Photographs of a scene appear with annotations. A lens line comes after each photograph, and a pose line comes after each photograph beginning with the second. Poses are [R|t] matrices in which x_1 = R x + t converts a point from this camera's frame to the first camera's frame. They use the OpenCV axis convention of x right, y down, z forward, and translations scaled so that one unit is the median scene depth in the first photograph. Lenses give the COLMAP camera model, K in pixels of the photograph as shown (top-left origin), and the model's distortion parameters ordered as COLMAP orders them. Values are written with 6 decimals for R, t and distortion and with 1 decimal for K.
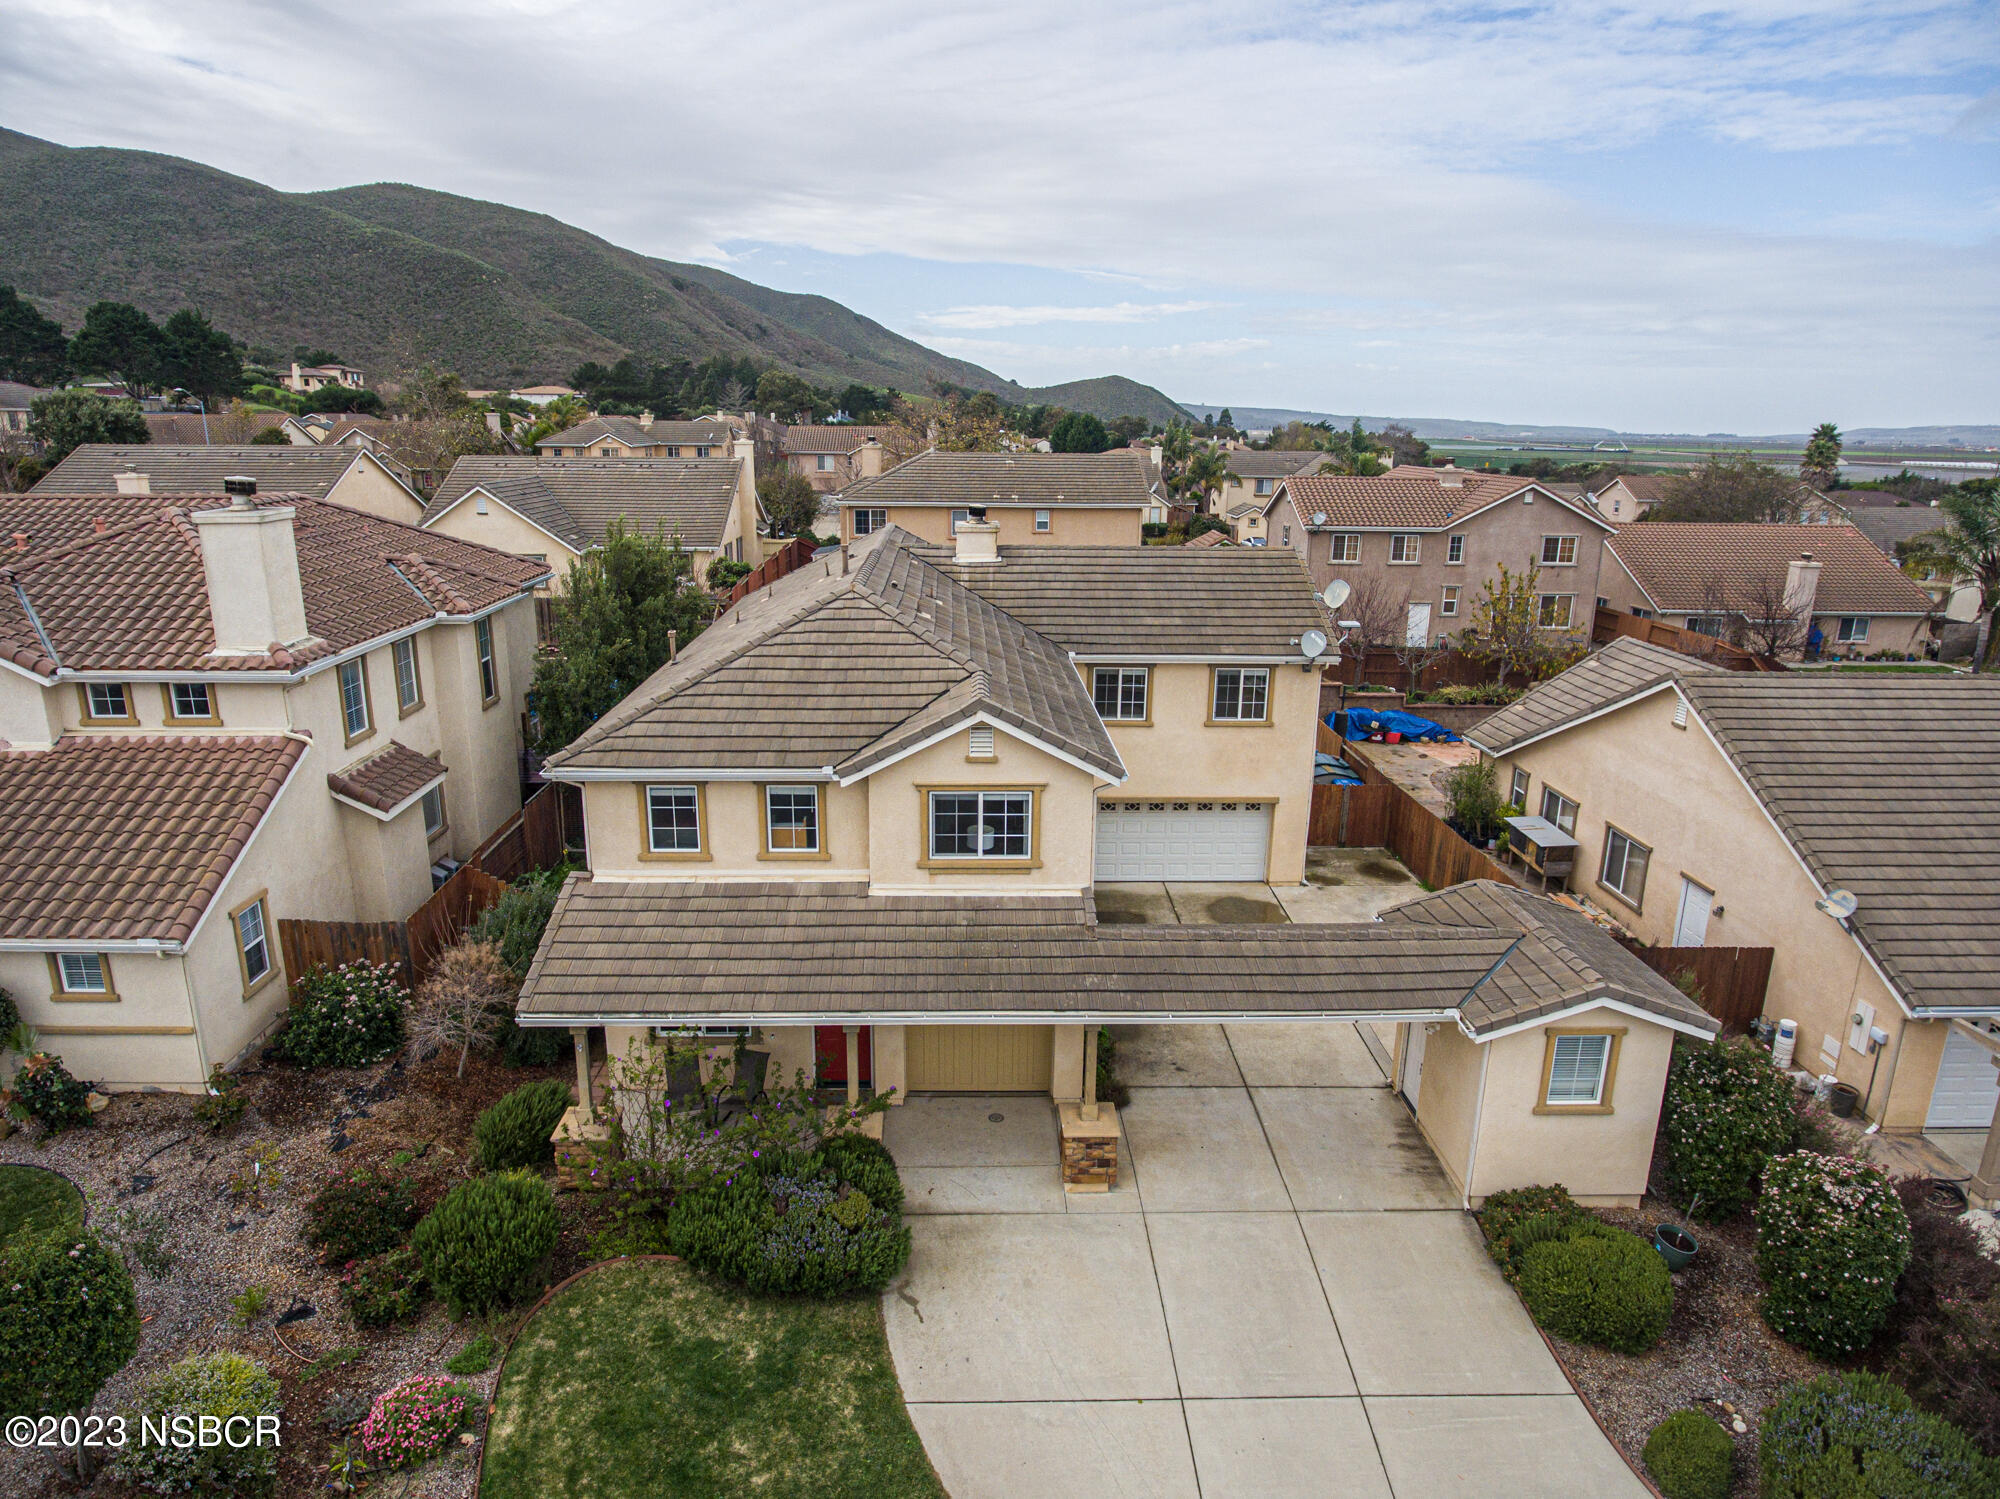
lens RADIAL K [[1183.8, 0, 988.5], [0, 1183.8, 723.6], [0, 0, 1]] dist [-0.020288, -0.000118]
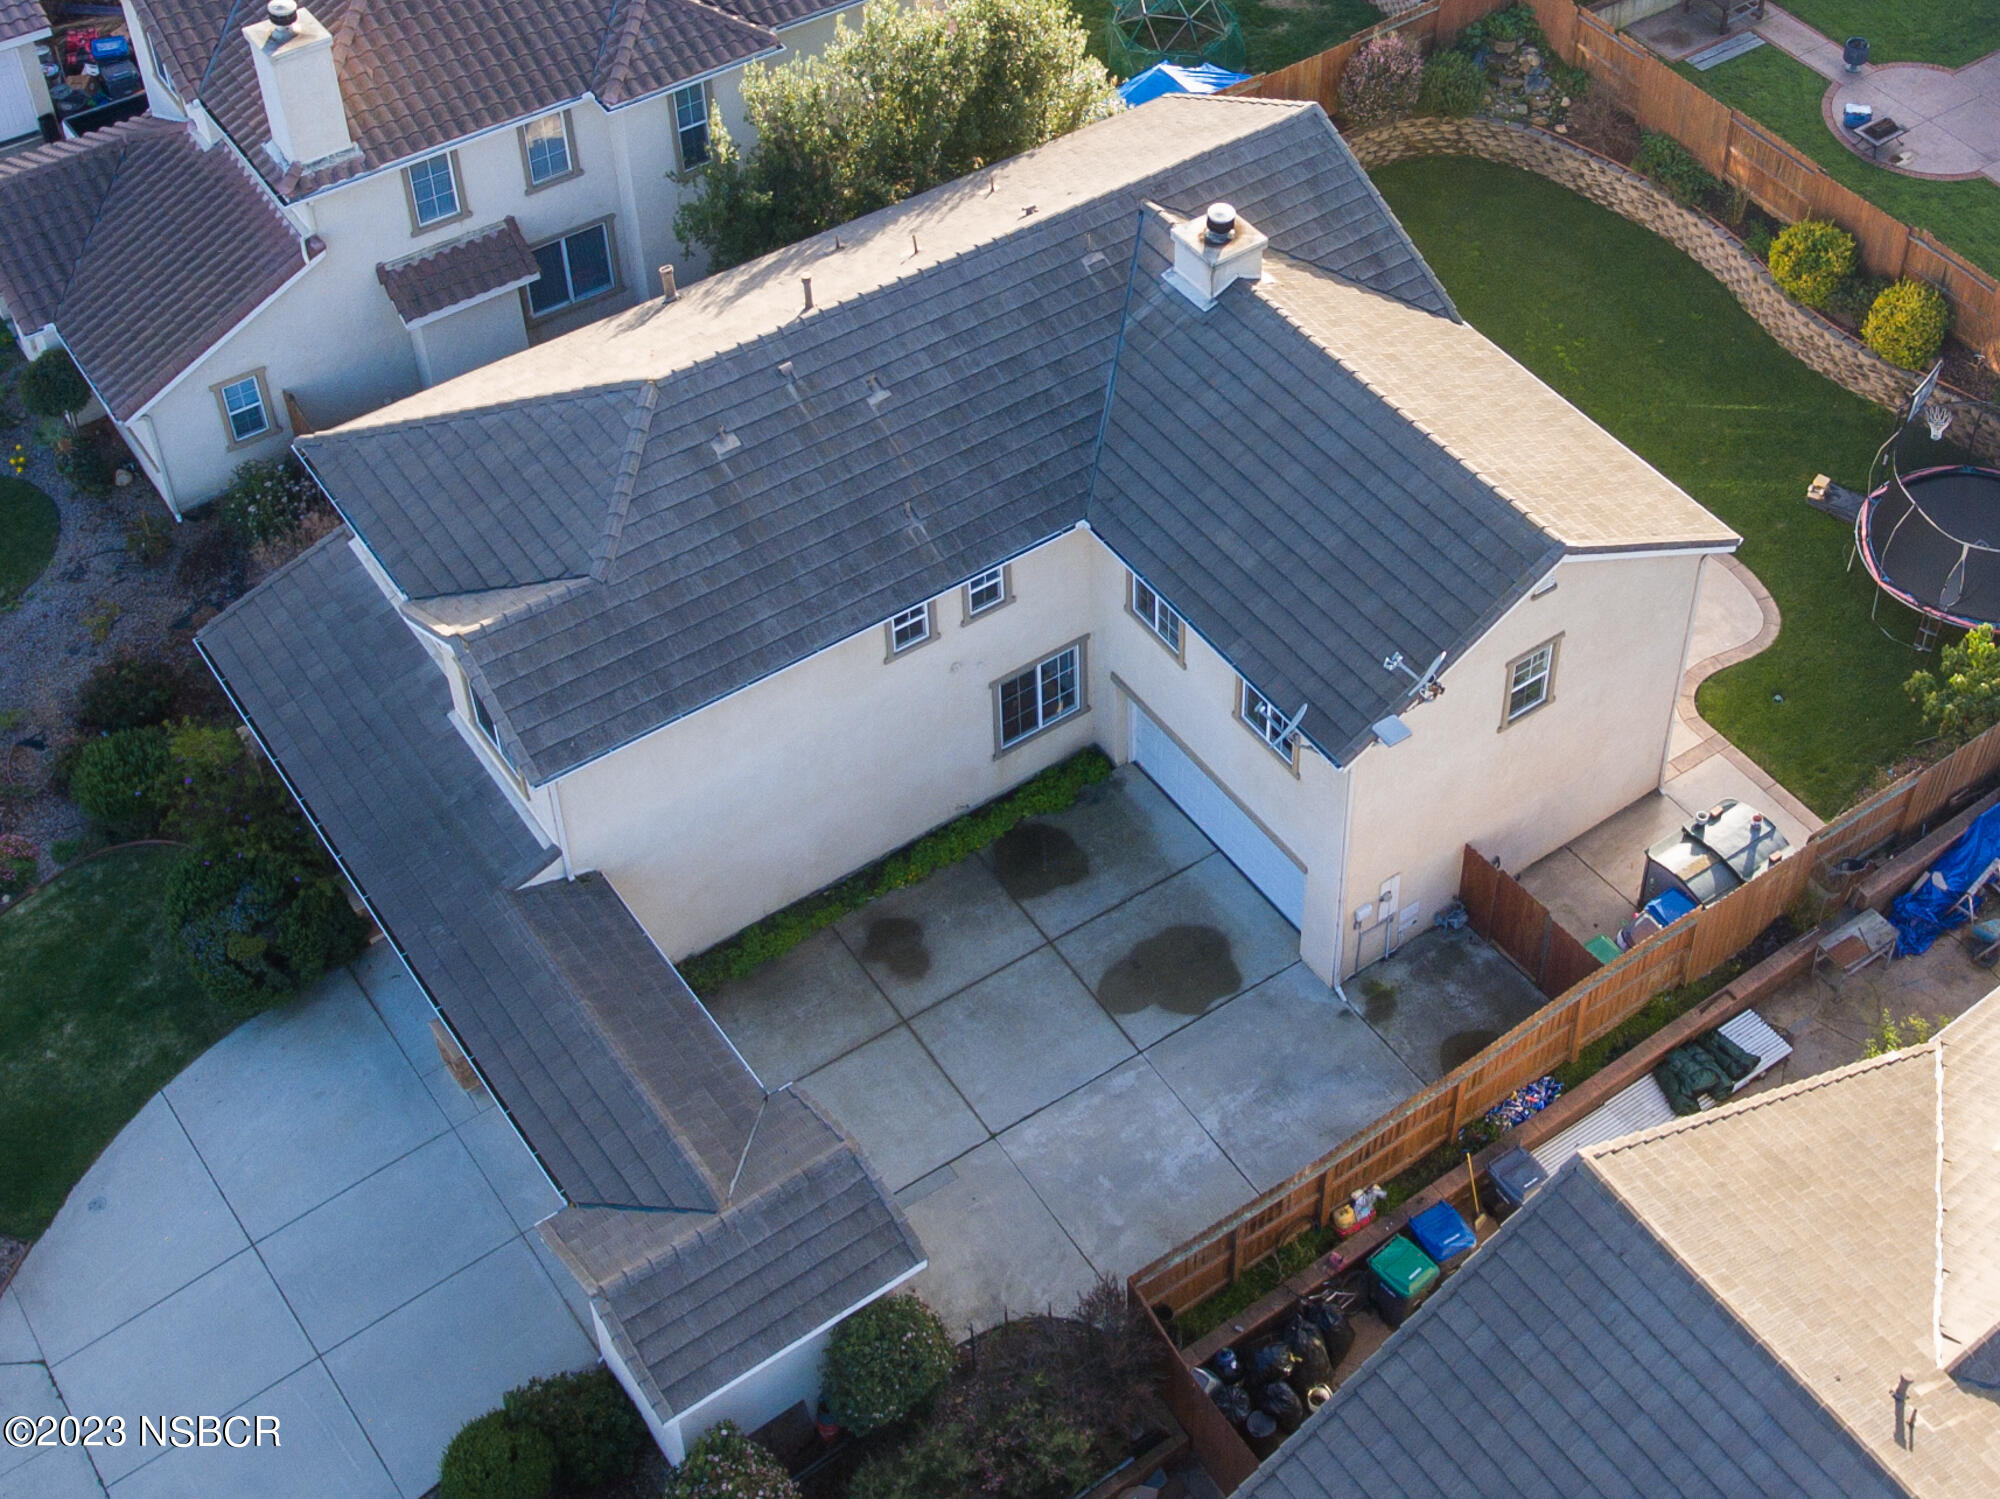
lens RADIAL K [[2791.4, 0, 1264.0], [0, 2791.4, 405.2], [0, 0, 1]] dist [-0.020523, 0.006533]
pose [[0.585735, 0.532277, -0.611225, 1.493597], [-0.226369, 0.831556, 0.507220, -1.324704], [0.778249, -0.158734, 0.607562, 0.153220]]
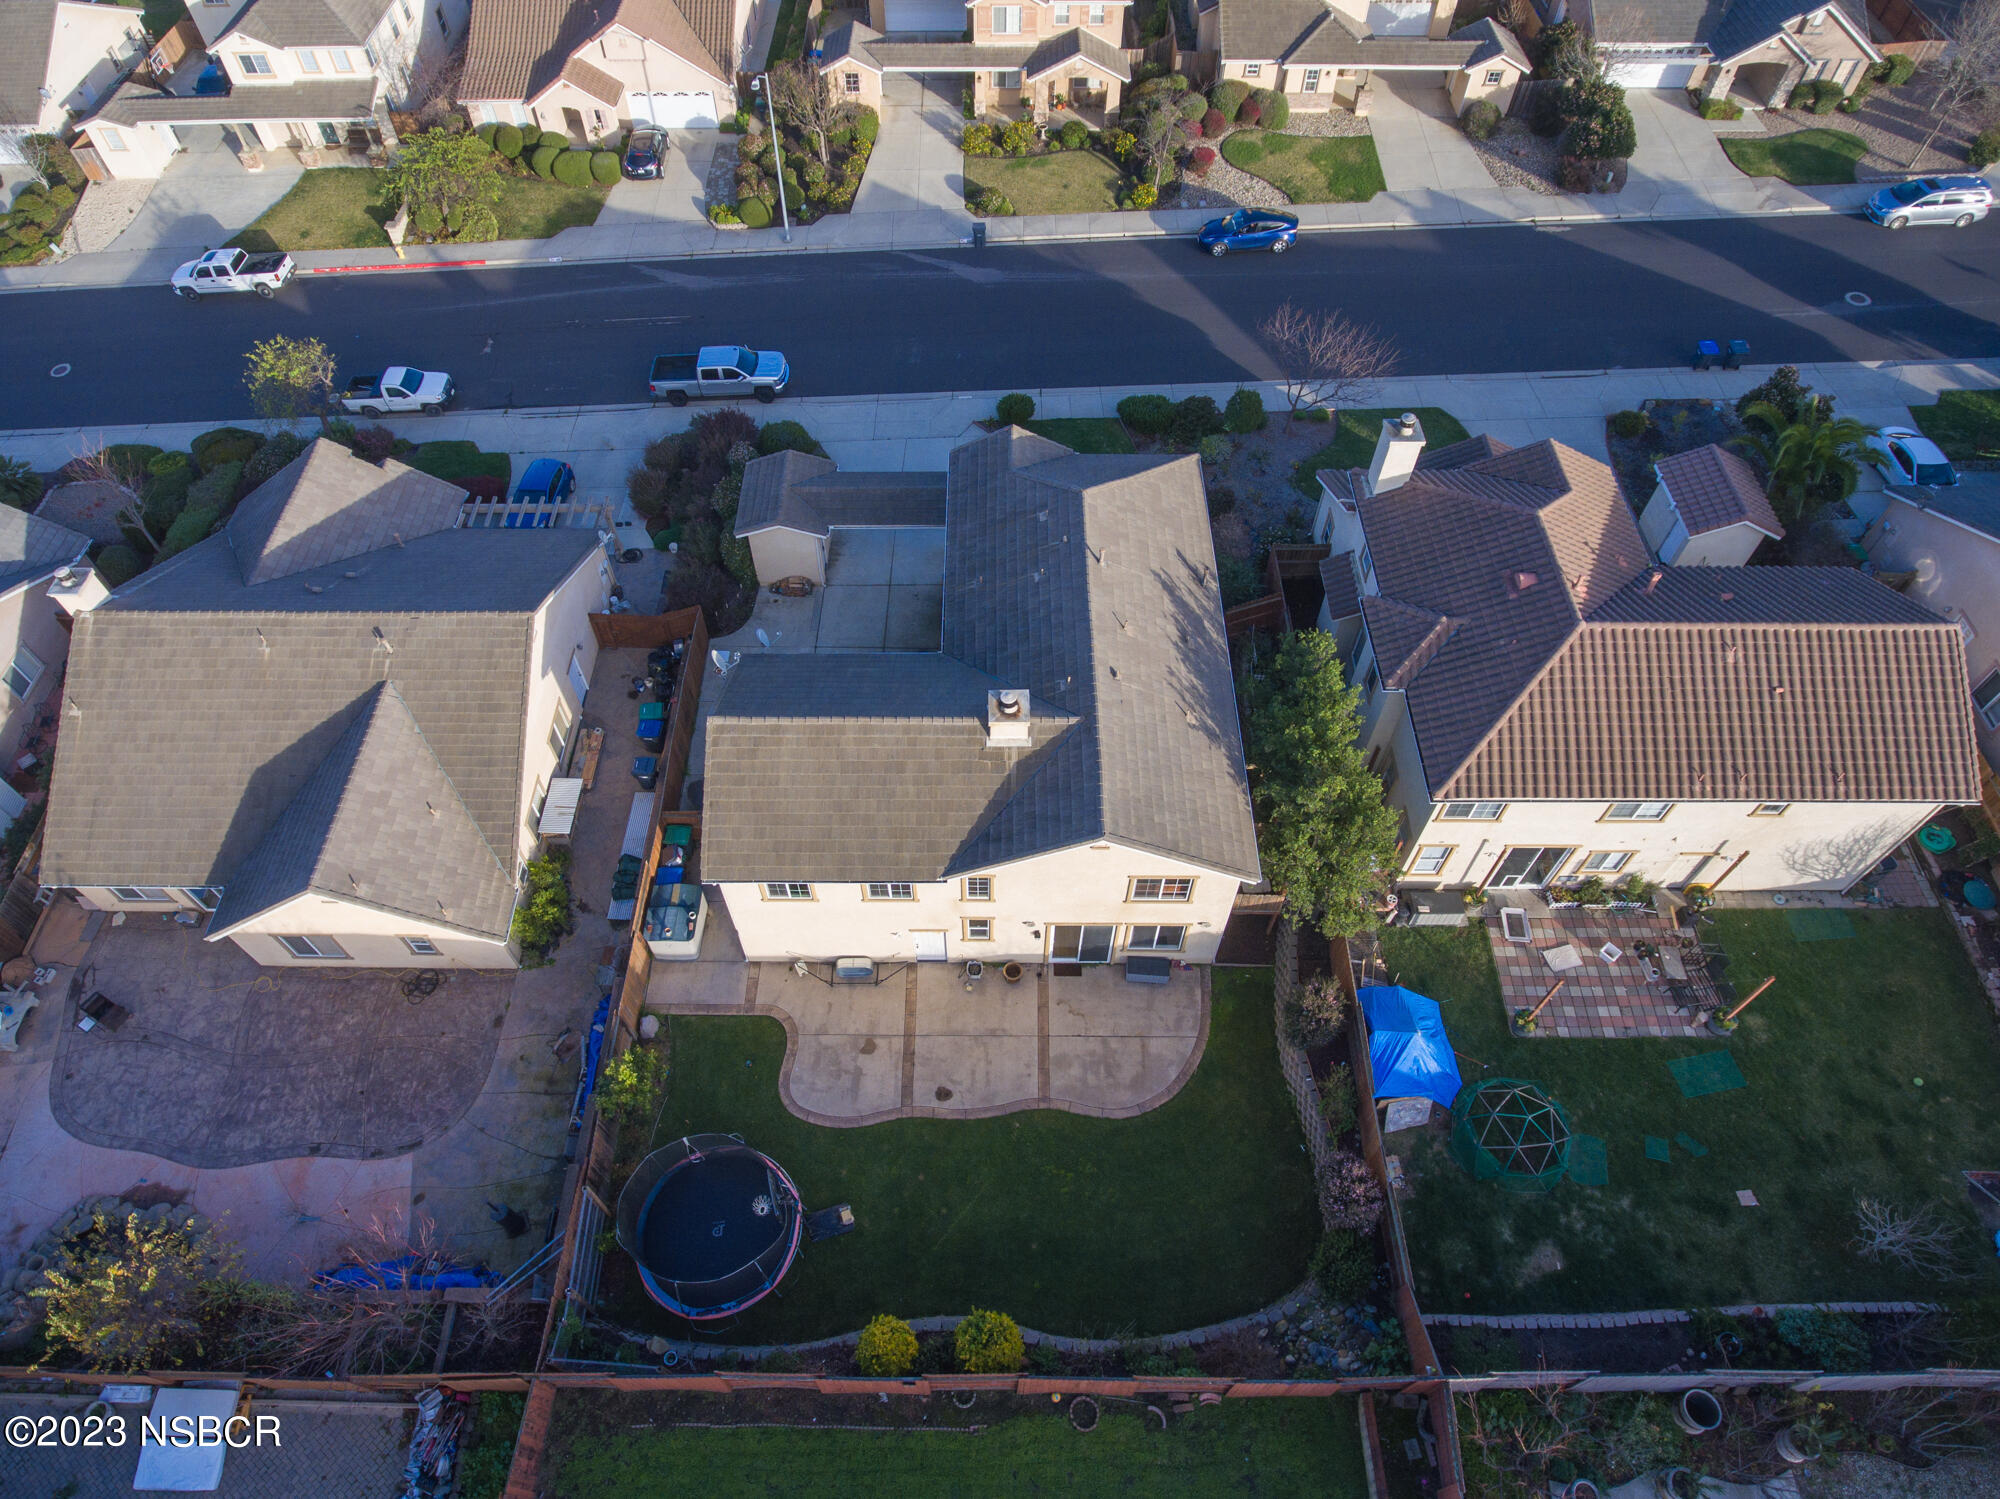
lens RADIAL K [[1224.2, 0, 972.4], [0, 1224.2, 713.4], [0, 0, 1]] dist [-0.017403, -0.002124]
pose [[-0.999104, -0.031079, 0.028735, -0.015179], [0.014567, 0.384956, 0.922820, -1.838506], [-0.039742, 0.922411, -0.384158, 2.220765]]
